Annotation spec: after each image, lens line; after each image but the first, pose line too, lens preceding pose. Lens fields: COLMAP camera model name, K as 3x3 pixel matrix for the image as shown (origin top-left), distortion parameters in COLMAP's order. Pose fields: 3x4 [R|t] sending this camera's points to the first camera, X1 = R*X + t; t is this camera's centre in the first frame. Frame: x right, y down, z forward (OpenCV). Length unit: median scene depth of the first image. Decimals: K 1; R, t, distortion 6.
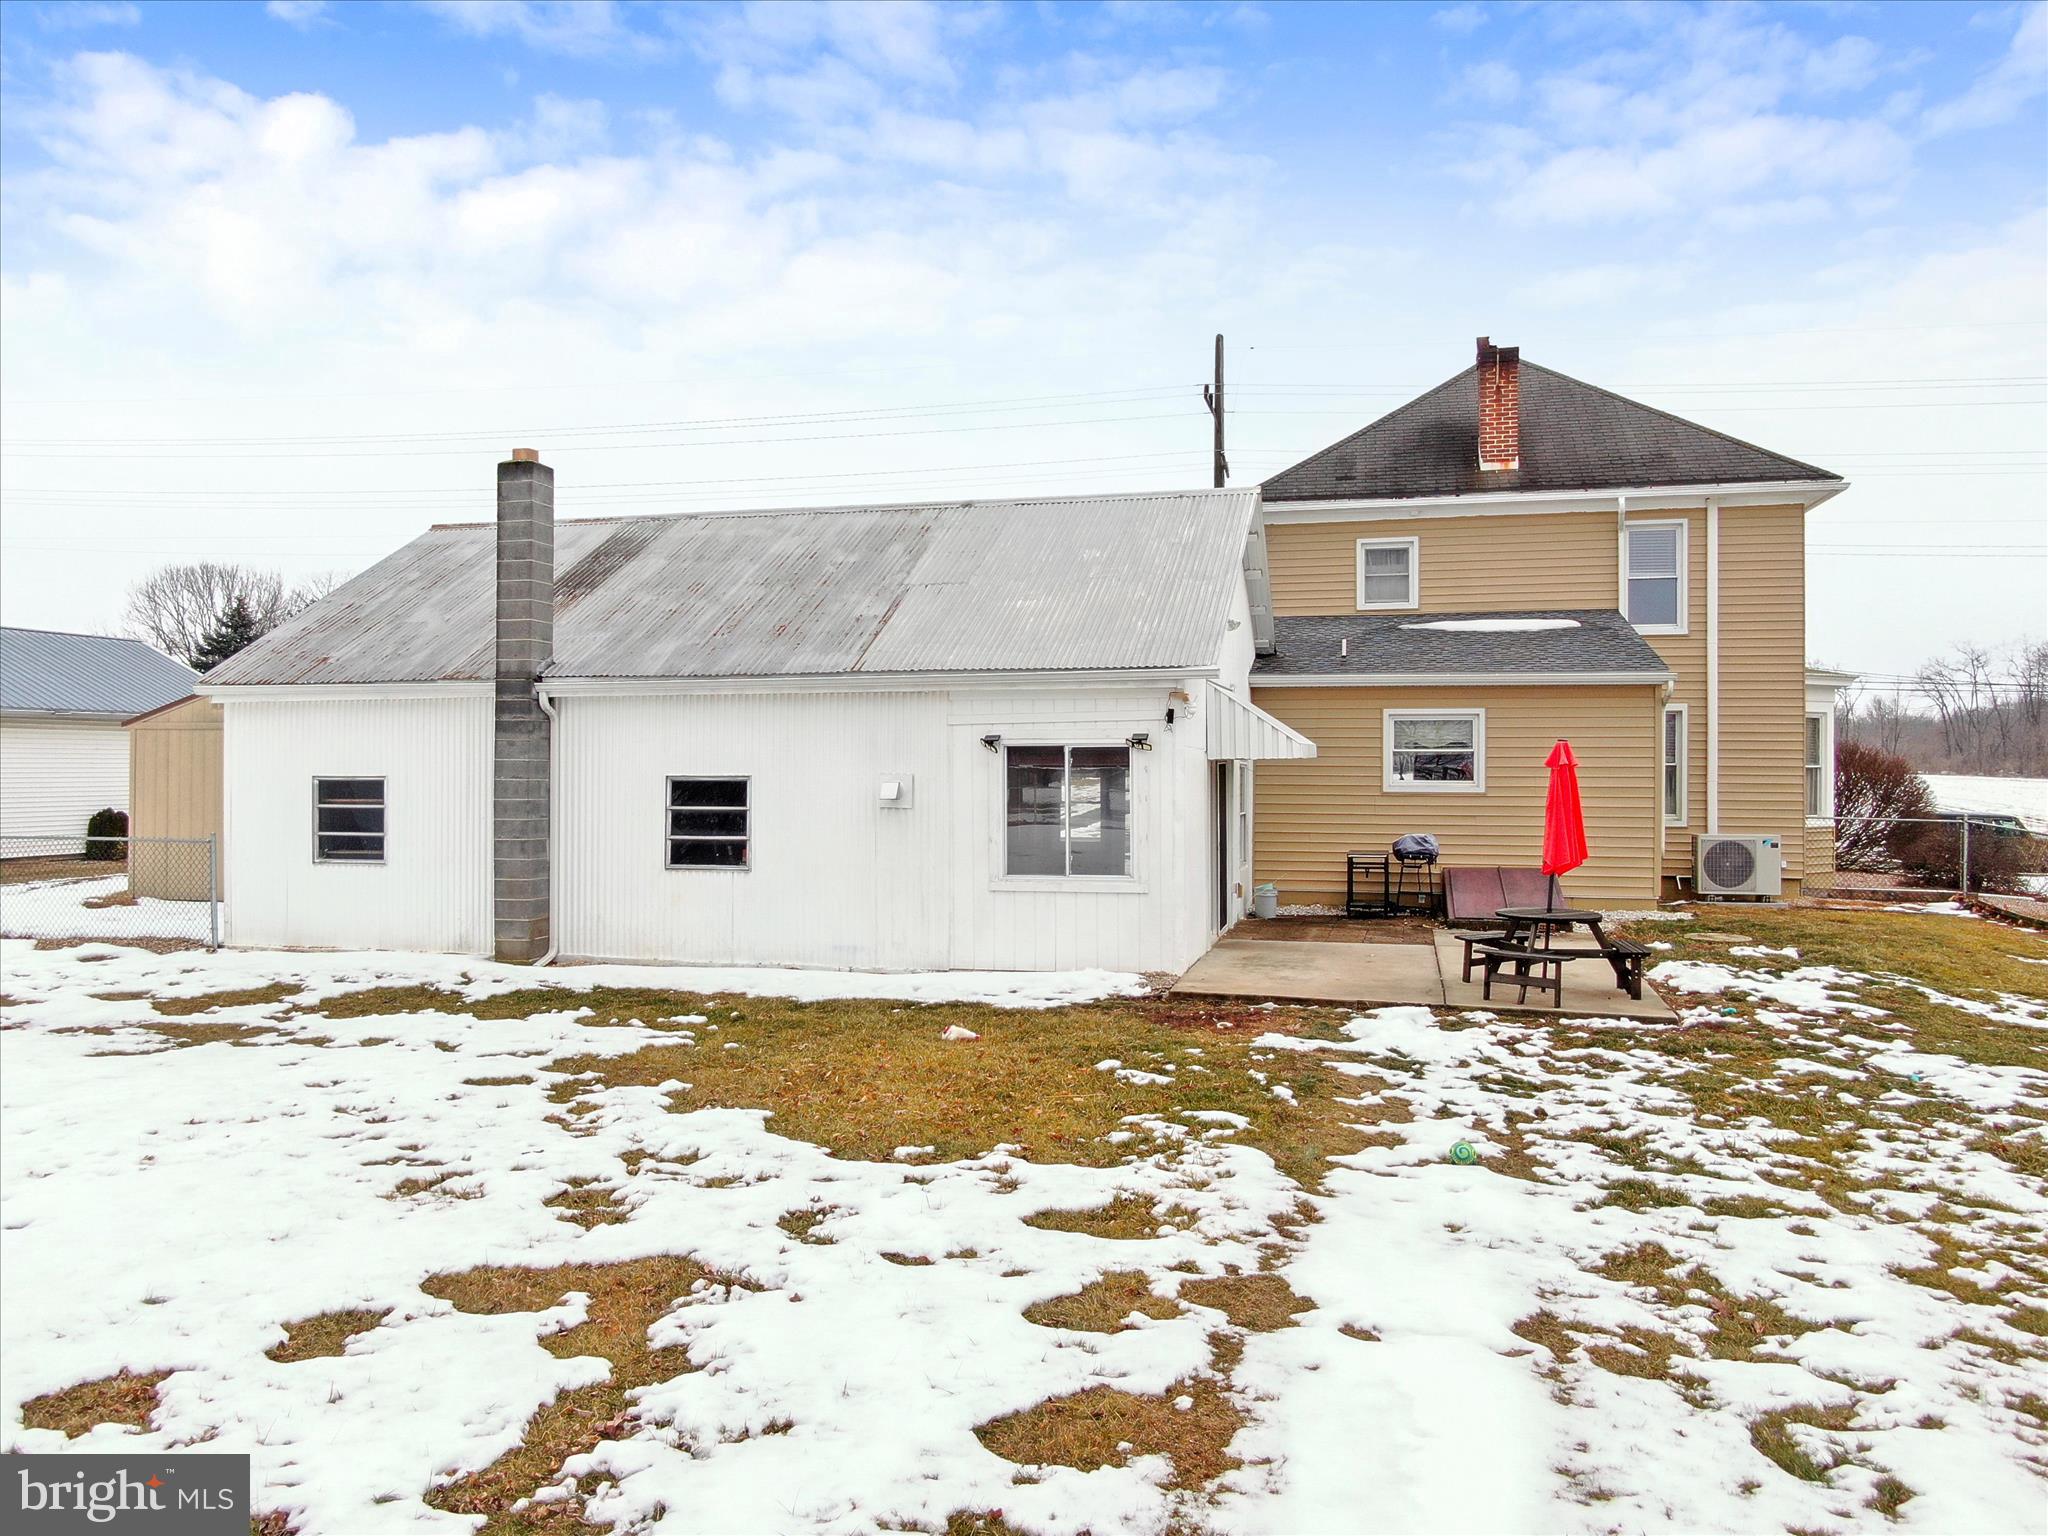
lens RADIAL K [[1455.1, 0, 1024.0], [0, 1455.1, 768.0], [0, 0, 1]] dist [-0.001879, -0.000470]
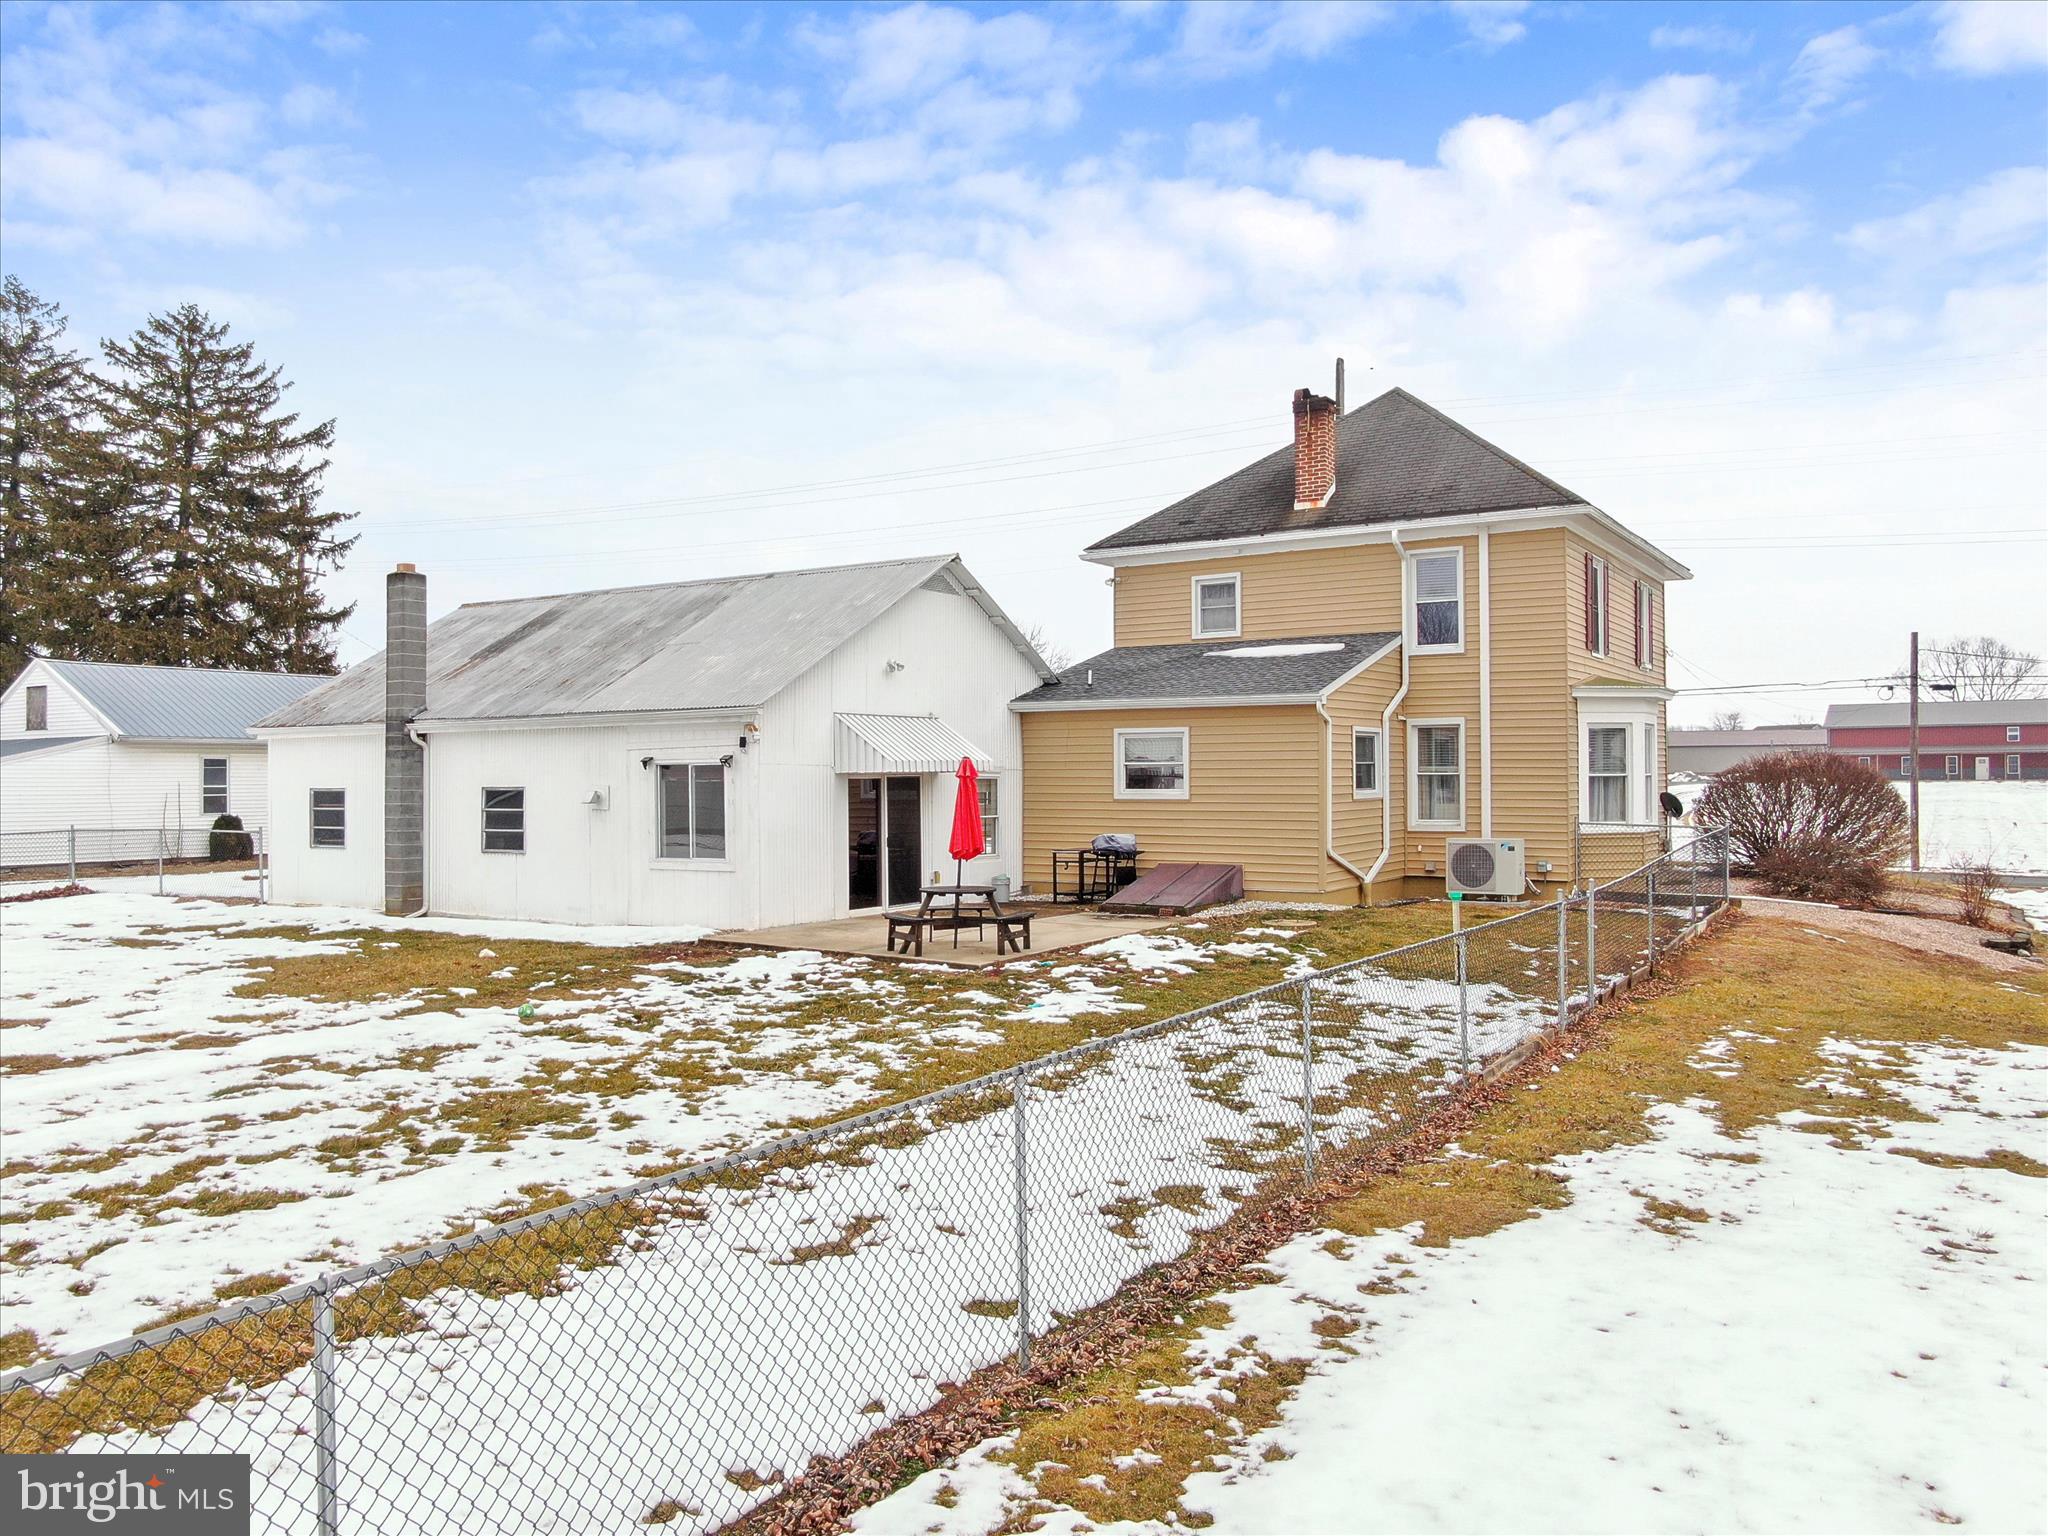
lens RADIAL K [[1518.6, 0, 1024.0], [0, 1518.6, 768.0], [0, 0, 1]] dist [-0.006275, -0.000476]
pose [[0.947369, -0.007560, -0.320054, 0.603659], [0.004890, 0.999946, -0.009146, 0.002218], [0.320106, 0.007100, 0.947355, -0.200238]]
